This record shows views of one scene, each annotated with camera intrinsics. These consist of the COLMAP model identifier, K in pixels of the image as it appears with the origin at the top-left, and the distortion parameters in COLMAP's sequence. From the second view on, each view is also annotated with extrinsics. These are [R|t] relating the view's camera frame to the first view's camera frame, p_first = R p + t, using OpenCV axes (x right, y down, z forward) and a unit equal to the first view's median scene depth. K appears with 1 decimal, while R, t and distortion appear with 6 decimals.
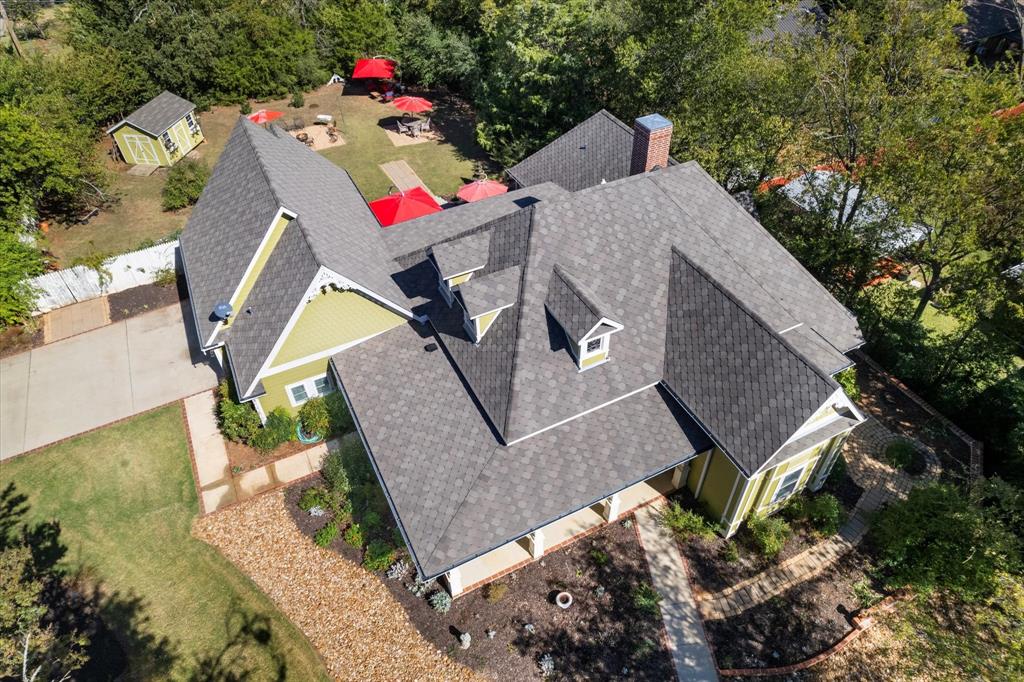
lens RADIAL K [[648.4, 0, 529.6], [0, 648.4, 341.1], [0, 0, 1]] dist [-0.002137, -0.000667]
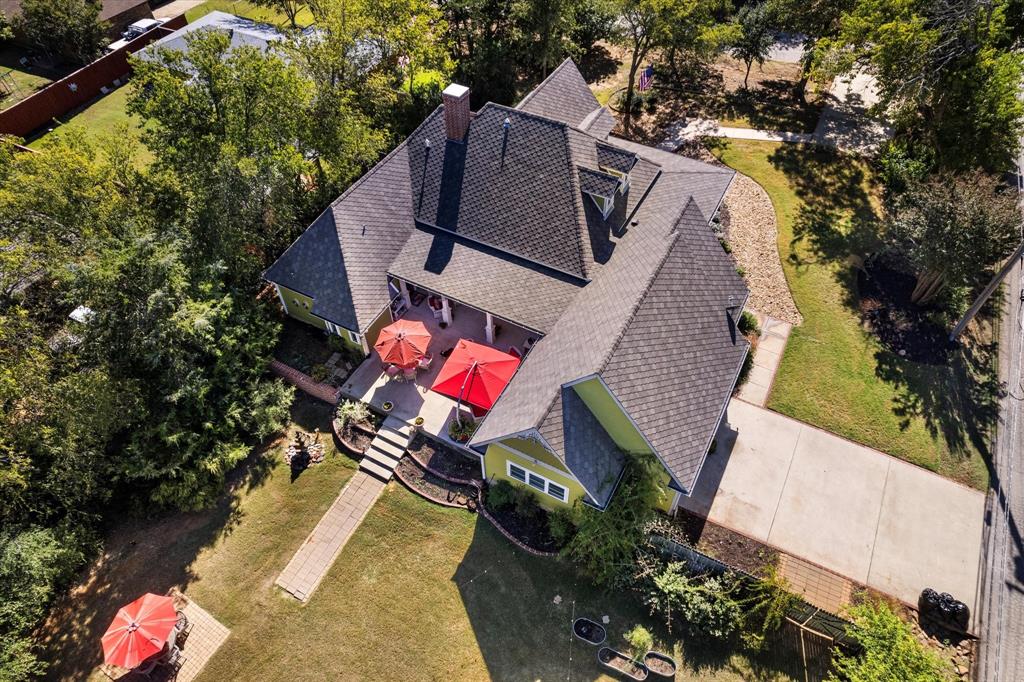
lens RADIAL K [[648.4, 0, 529.6], [0, 648.4, 341.1], [0, 0, 1]] dist [-0.002137, -0.000667]
pose [[-0.573835, -0.610269, 0.546155, -0.989999], [0.572210, 0.178337, 0.800483, -1.262698], [-0.585909, 0.771860, 0.246866, 1.001697]]
